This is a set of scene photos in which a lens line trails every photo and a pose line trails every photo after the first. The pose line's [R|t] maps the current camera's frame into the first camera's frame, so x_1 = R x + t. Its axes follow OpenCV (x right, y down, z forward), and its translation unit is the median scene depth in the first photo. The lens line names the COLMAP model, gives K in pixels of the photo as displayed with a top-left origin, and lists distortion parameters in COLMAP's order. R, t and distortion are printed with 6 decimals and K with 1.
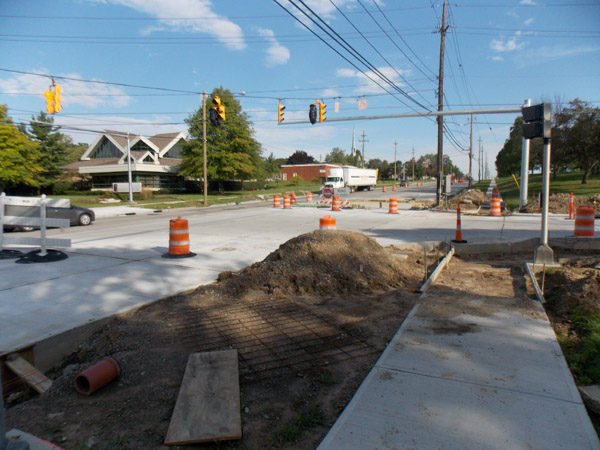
lens RADIAL K [[396.5, 0, 298.9], [0, 396.5, 222.0], [0, 0, 1]] dist [0.000004, -0.002245]
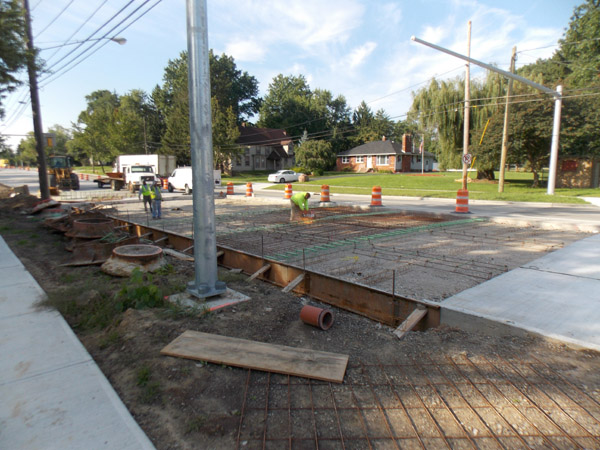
lens RADIAL K [[400.0, 0, 278.8], [0, 400.0, 218.3], [0, 0, 1]] dist [0.037650, -0.000831]
pose [[-0.412760, 0.125836, -0.902106, 0.510626], [-0.069591, 0.983159, 0.168983, -0.091744], [0.908178, 0.132527, -0.397051, 1.108121]]
